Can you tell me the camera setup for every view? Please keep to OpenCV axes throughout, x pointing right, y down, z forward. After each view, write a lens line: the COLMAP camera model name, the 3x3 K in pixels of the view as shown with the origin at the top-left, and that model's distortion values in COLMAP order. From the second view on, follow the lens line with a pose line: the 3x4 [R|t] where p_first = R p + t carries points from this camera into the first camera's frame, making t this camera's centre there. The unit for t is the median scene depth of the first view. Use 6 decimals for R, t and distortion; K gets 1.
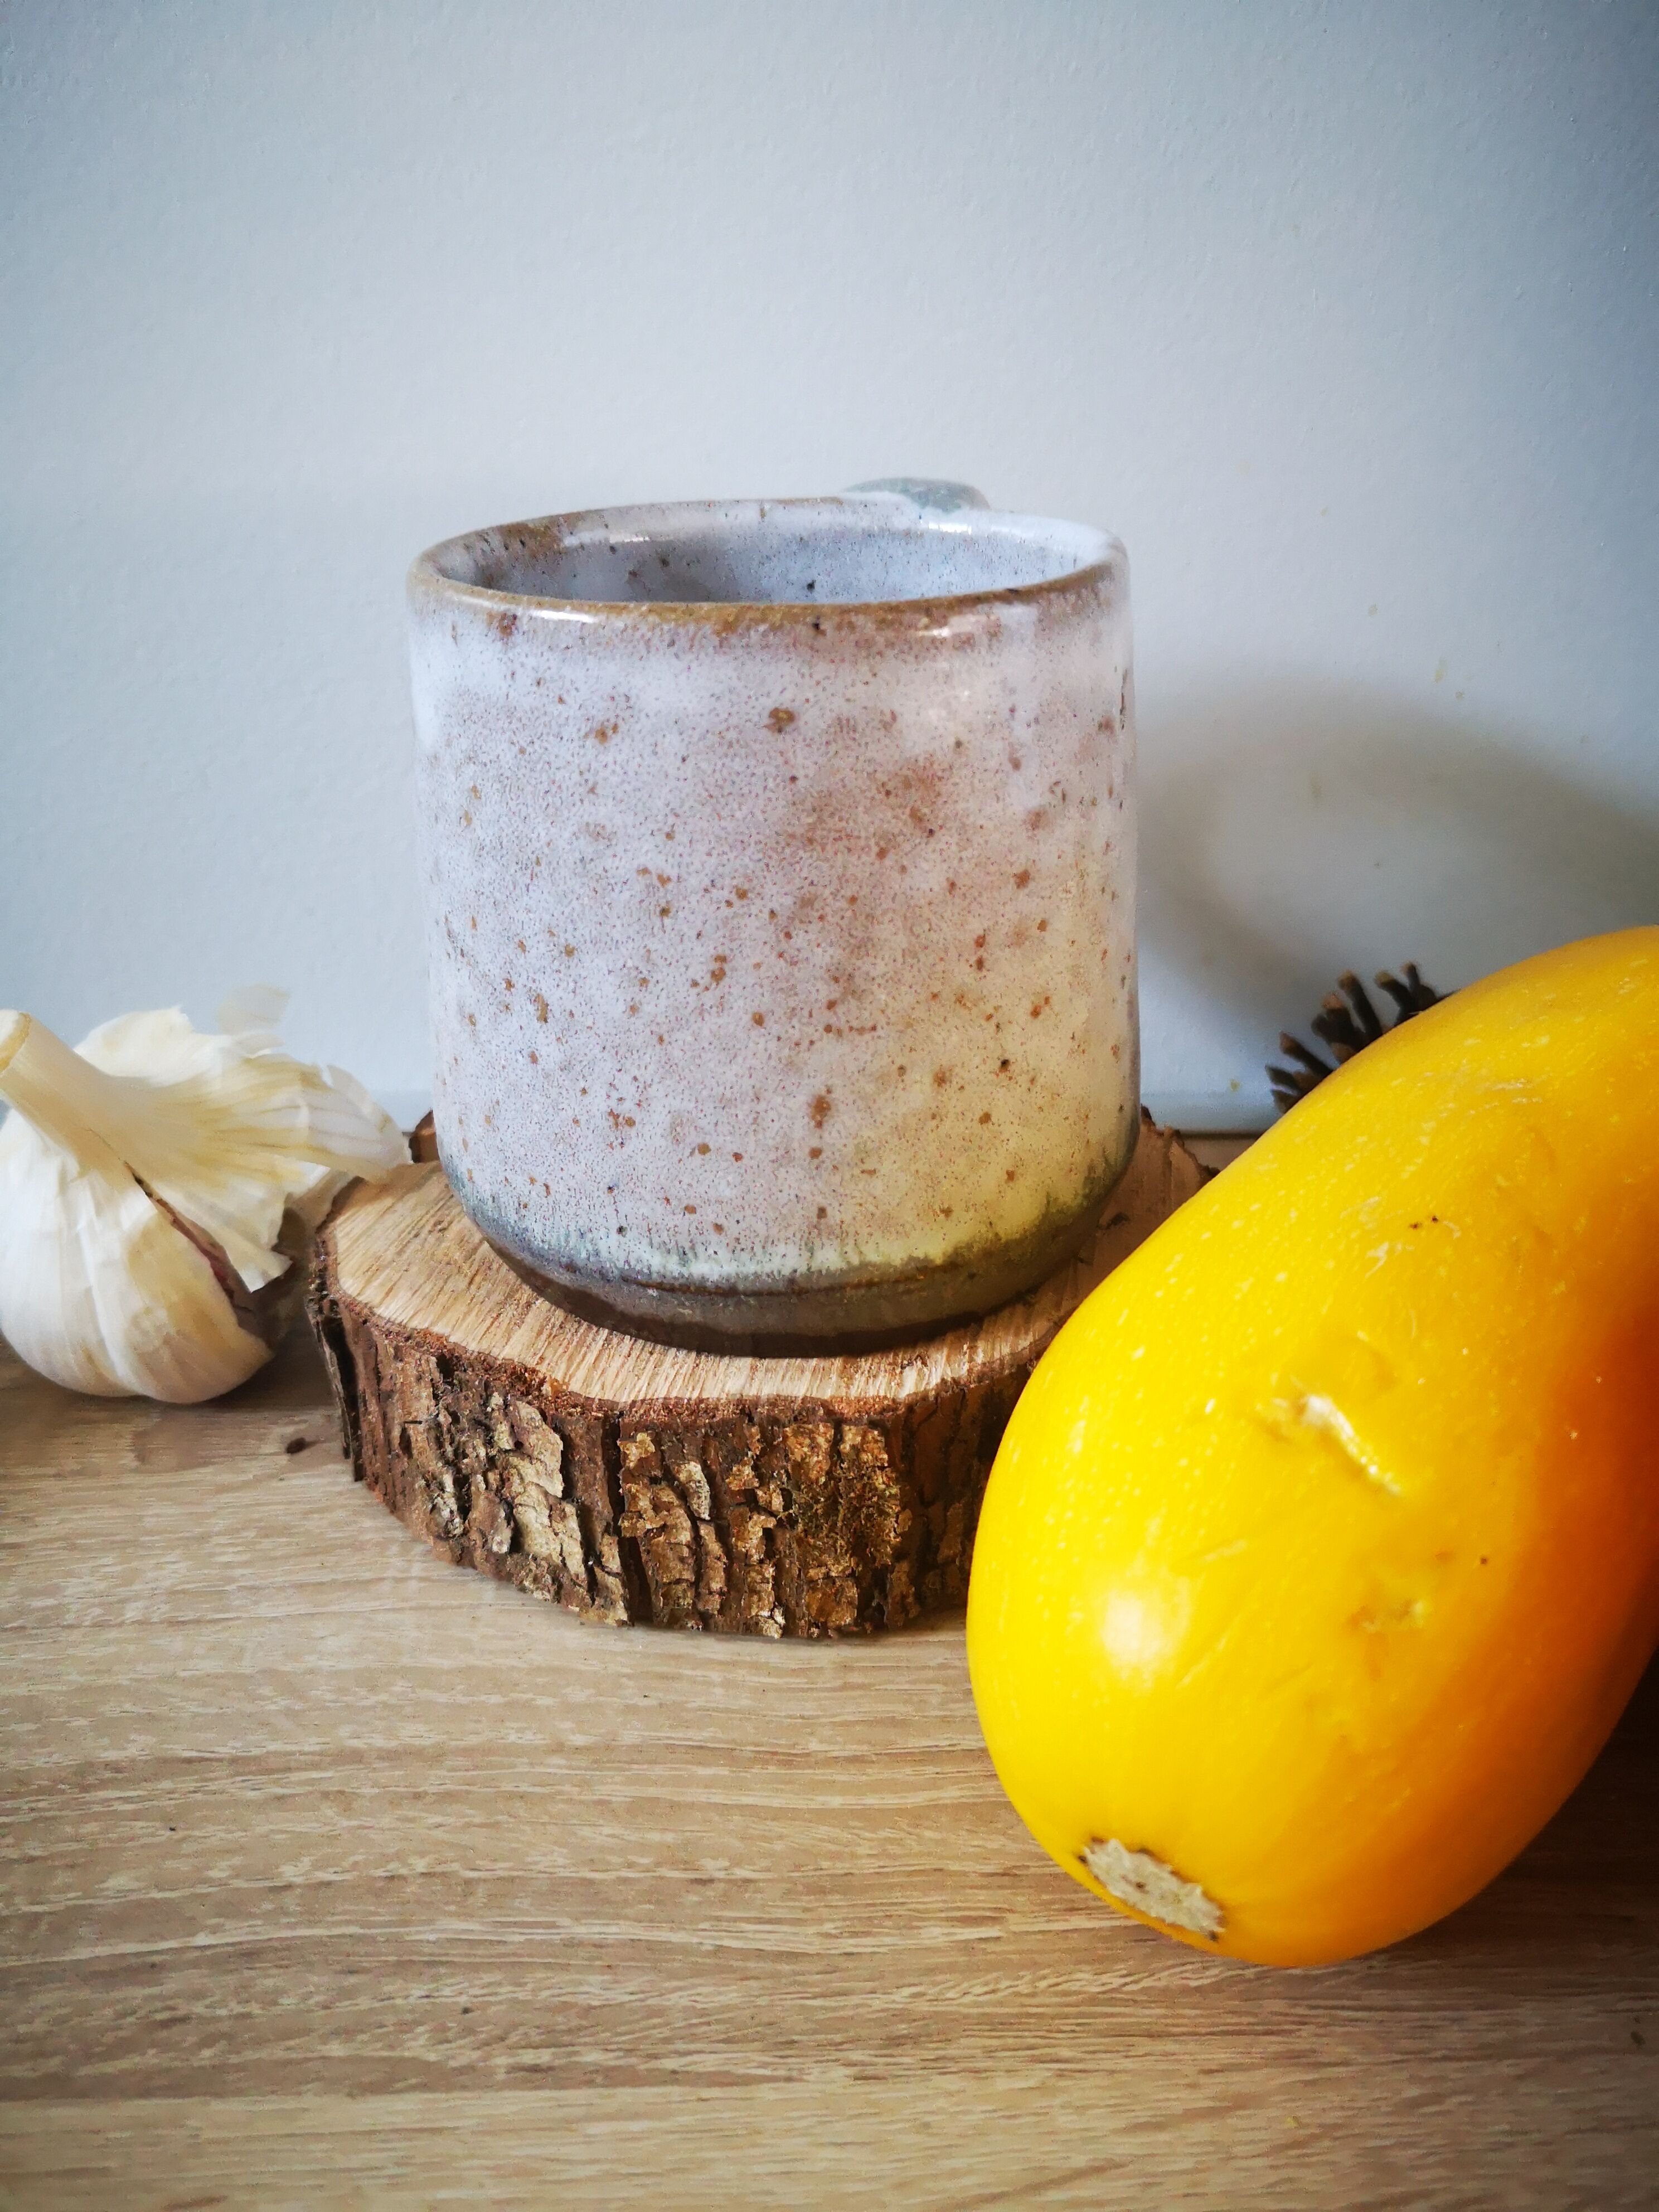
lens RADIAL K [[1750.1, 0, 836.3], [0, 1750.1, 1113.9], [0, 0, 1]] dist [0.087840, -0.132606]
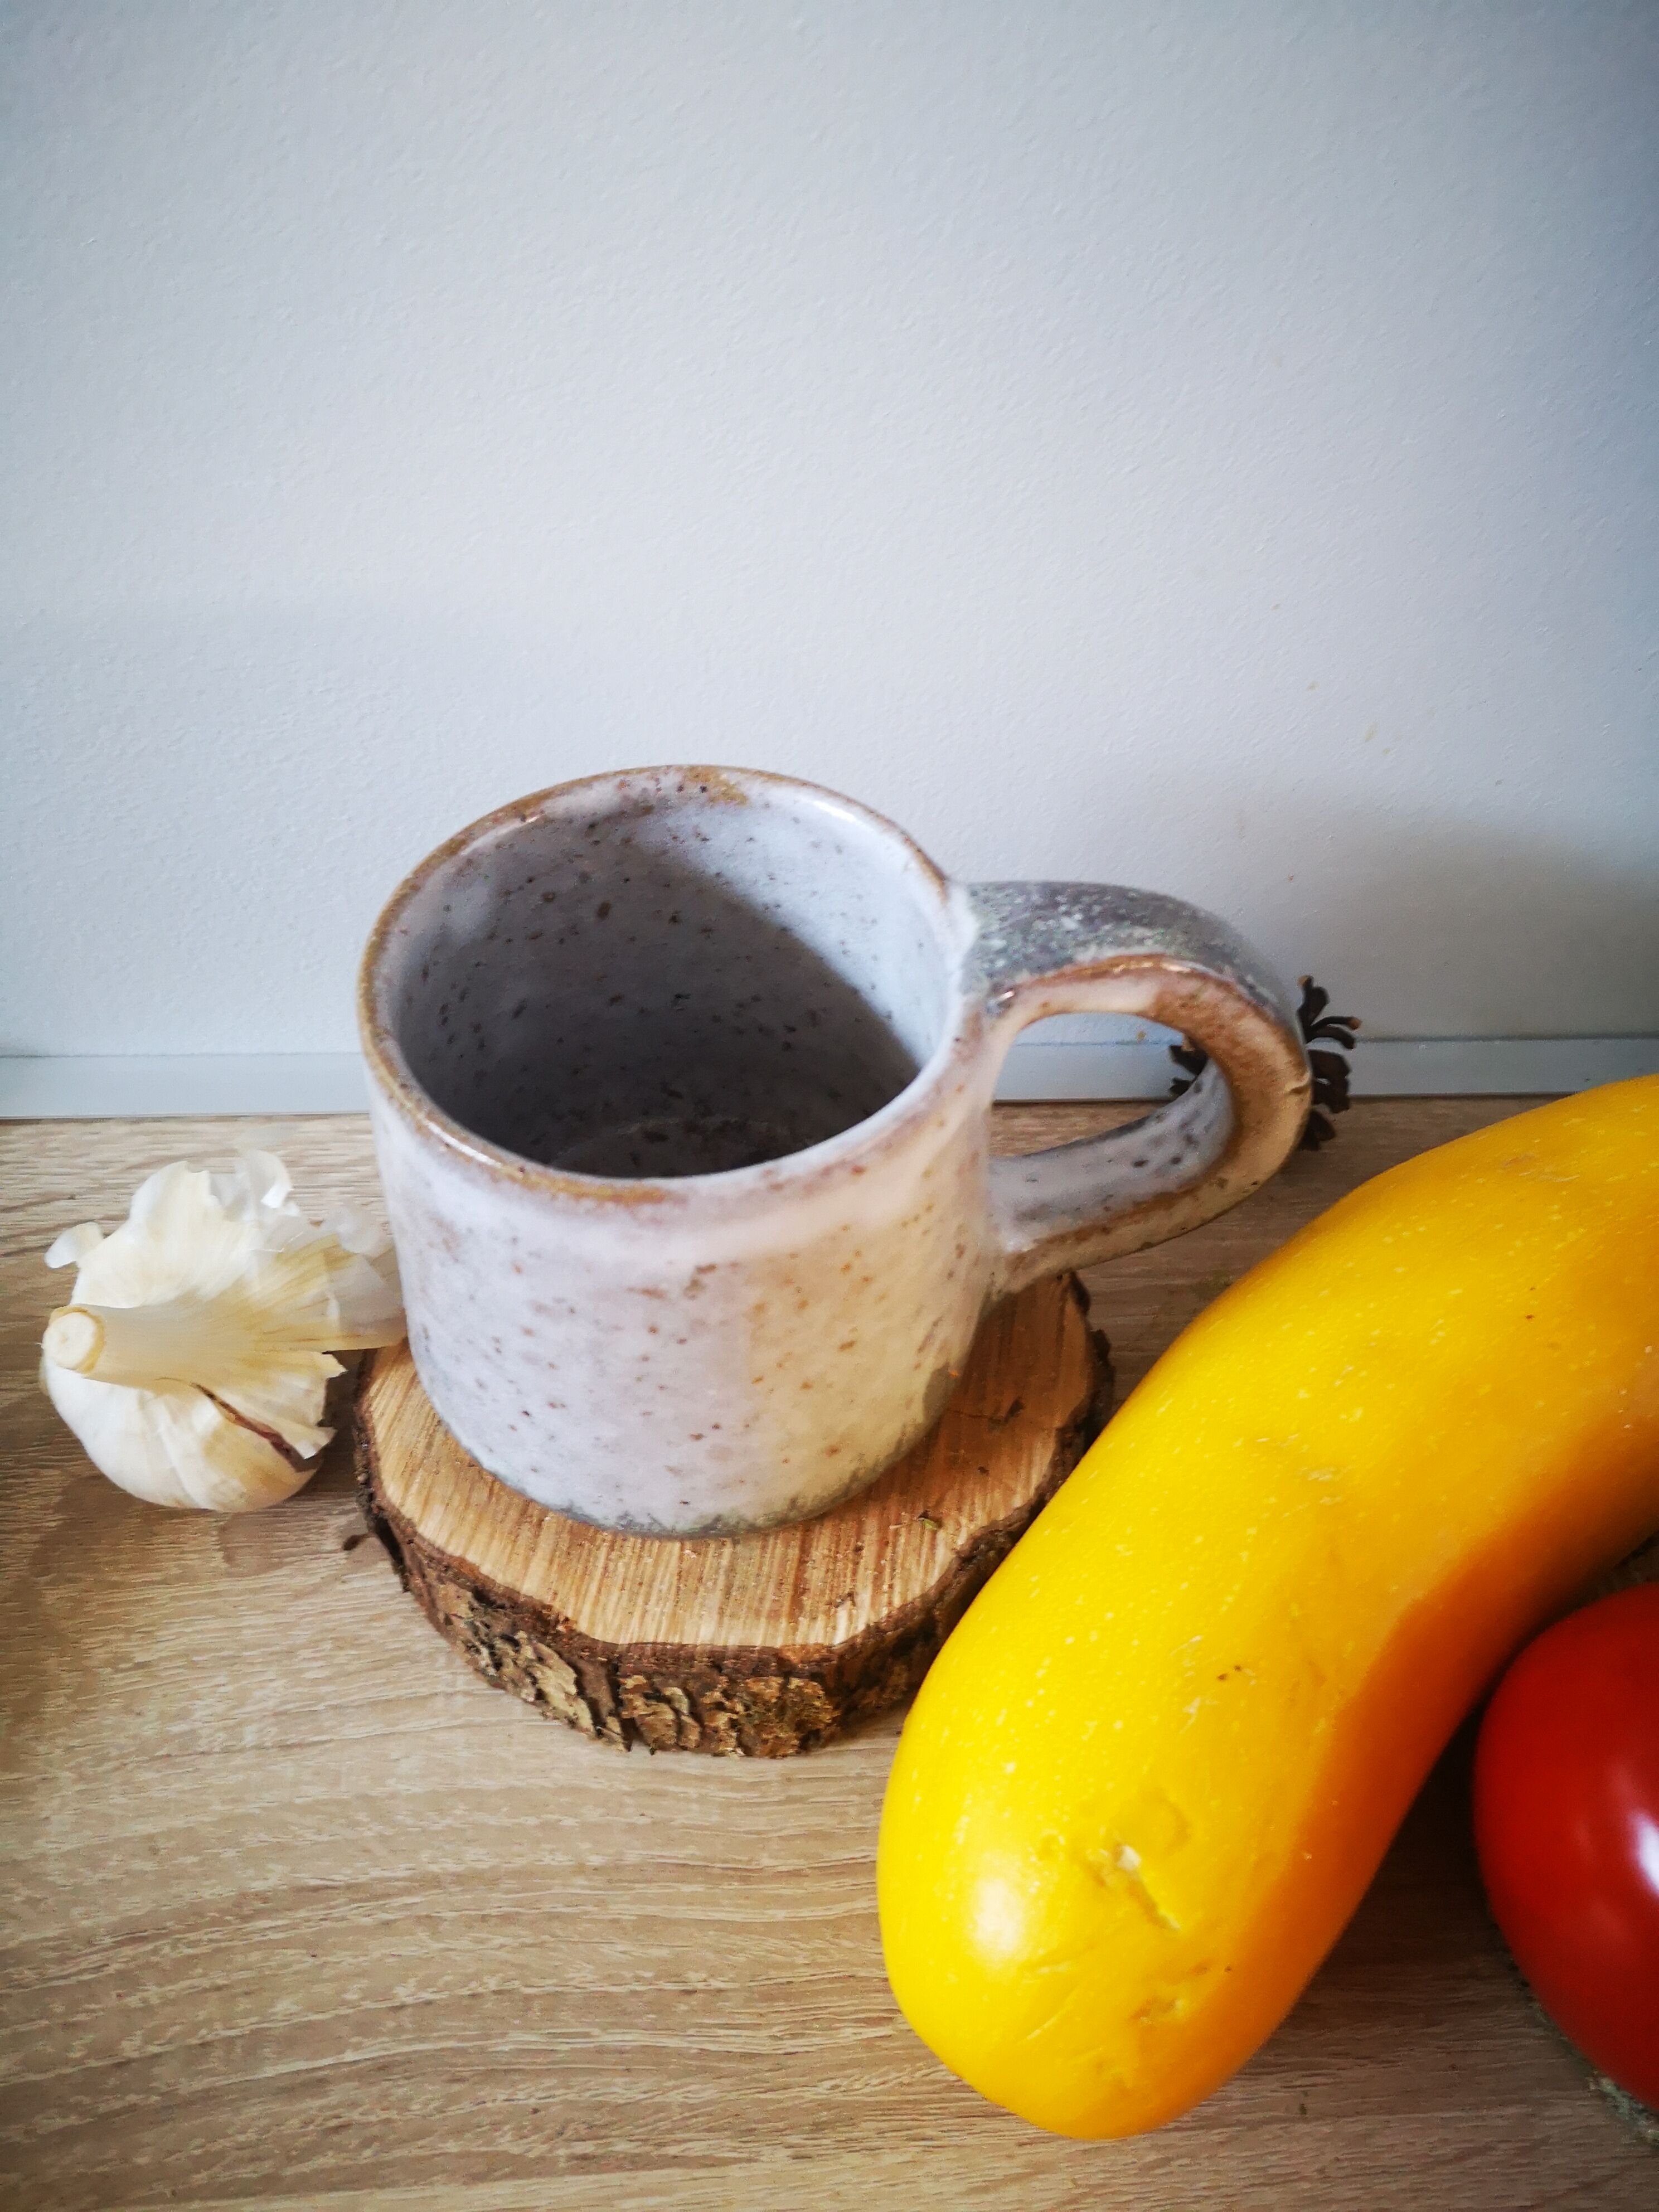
lens RADIAL K [[1755.7, 0, 831.6], [0, 1755.7, 1069.6], [0, 0, 1]] dist [0.101504, -0.127674]
pose [[0.999077, 0.012039, 0.041239, -0.025230], [-0.027677, 0.914547, 0.403531, -0.763953], [-0.032857, -0.404300, 0.914036, -0.032972]]
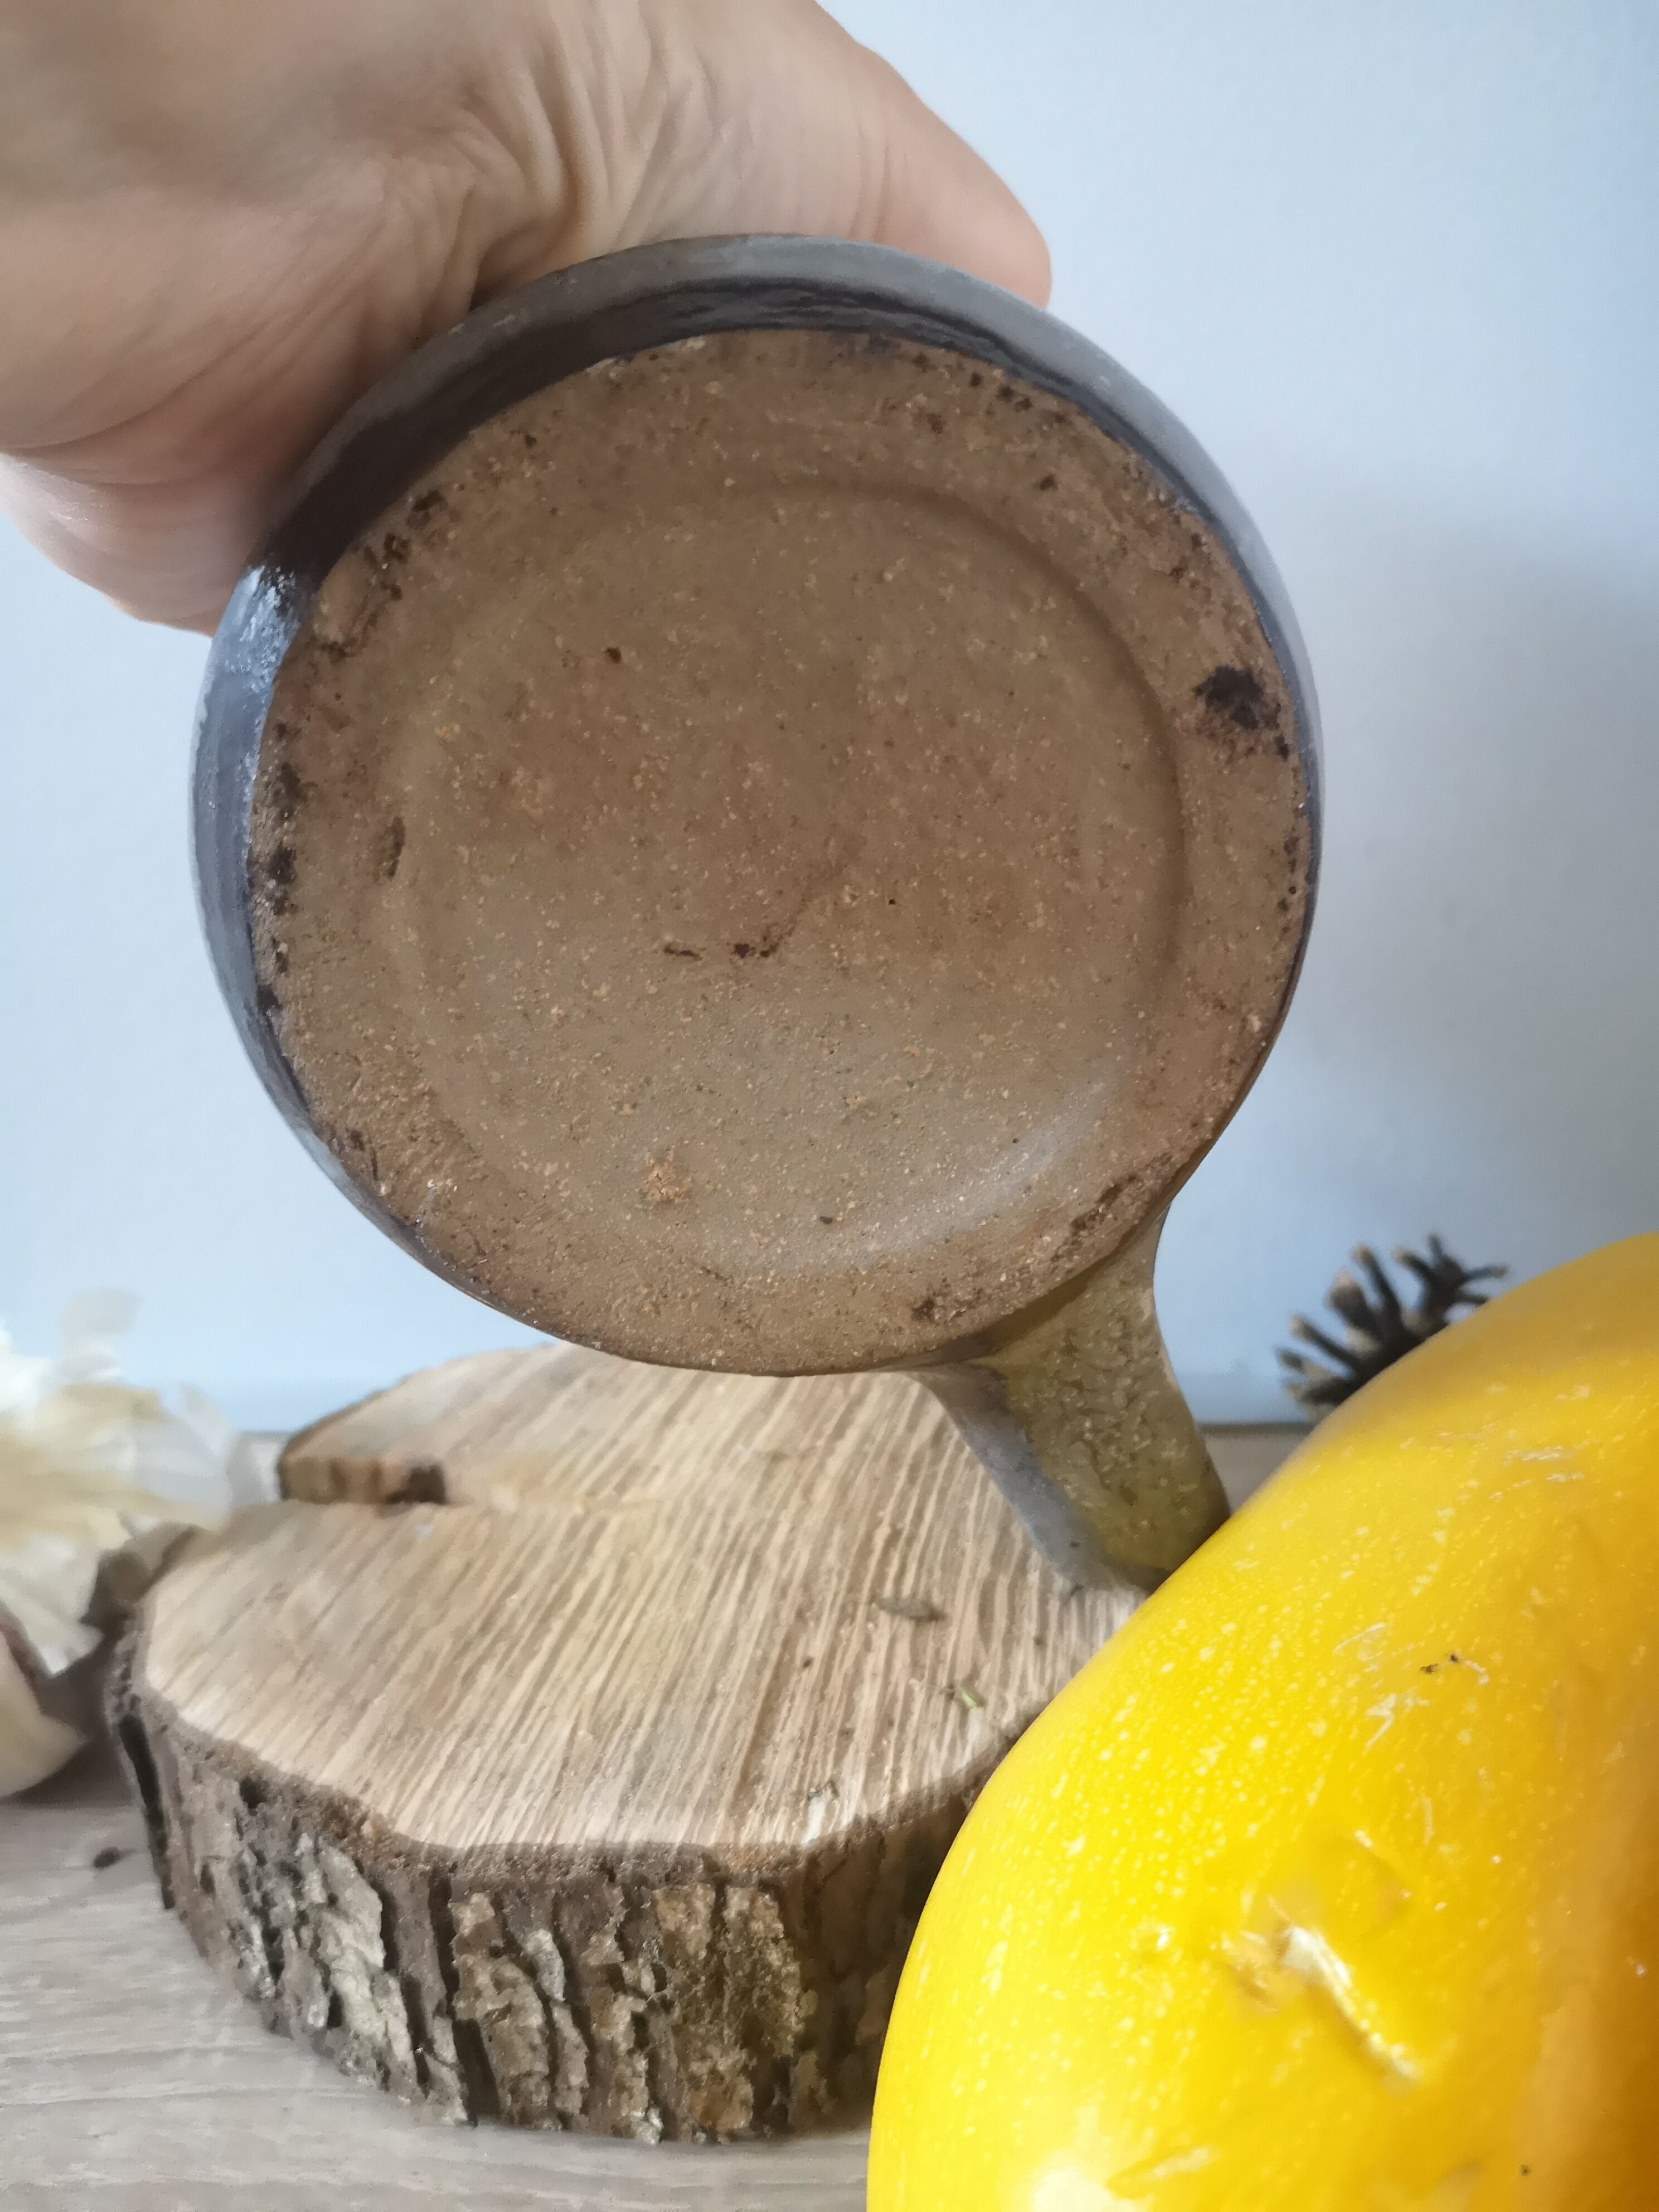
lens RADIAL K [[1768.4, 0, 839.7], [0, 1768.4, 1138.9], [0, 0, 1]] dist [0.073889, -0.132602]
pose [[0.999837, -0.005705, -0.017157, 0.069806], [0.004036, 0.995396, -0.095767, -0.081671], [0.017624, 0.095682, 0.995256, 0.158225]]
